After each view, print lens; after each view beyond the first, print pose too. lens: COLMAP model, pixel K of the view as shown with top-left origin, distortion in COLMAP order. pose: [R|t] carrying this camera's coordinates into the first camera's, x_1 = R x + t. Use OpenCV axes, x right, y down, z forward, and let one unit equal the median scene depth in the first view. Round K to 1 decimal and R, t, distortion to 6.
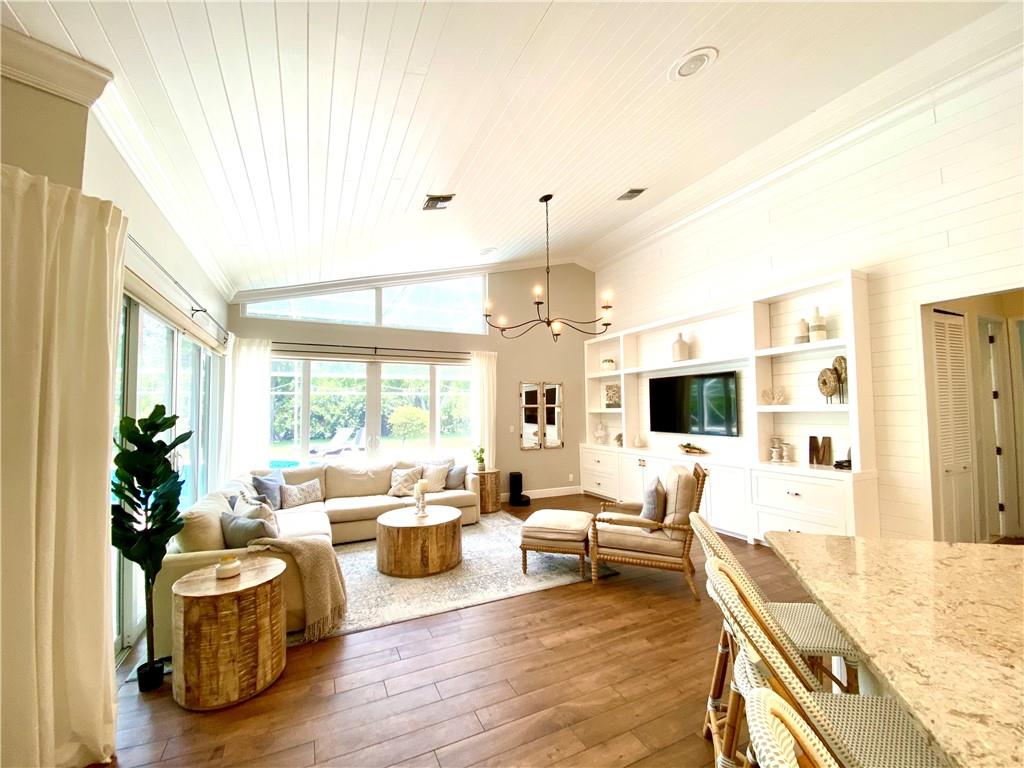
lens RADIAL K [[416.8, 0, 530.9], [0, 416.8, 389.3], [0, 0, 1]] dist [-0.000437, -0.000137]
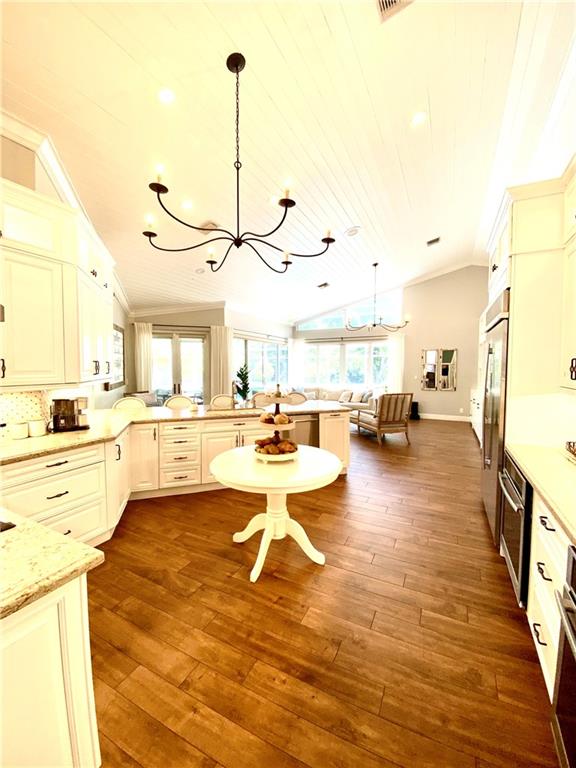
lens RADIAL K [[312.6, 0, 288.0], [0, 312.6, 384.0], [0, 0, 1]] dist [-0.000437, -0.000137]
pose [[0.573608, 0.067612, -0.816335, 0.912248], [0.033171, 0.993853, 0.105622, -0.042552], [0.818458, -0.087664, 0.567839, -0.230932]]
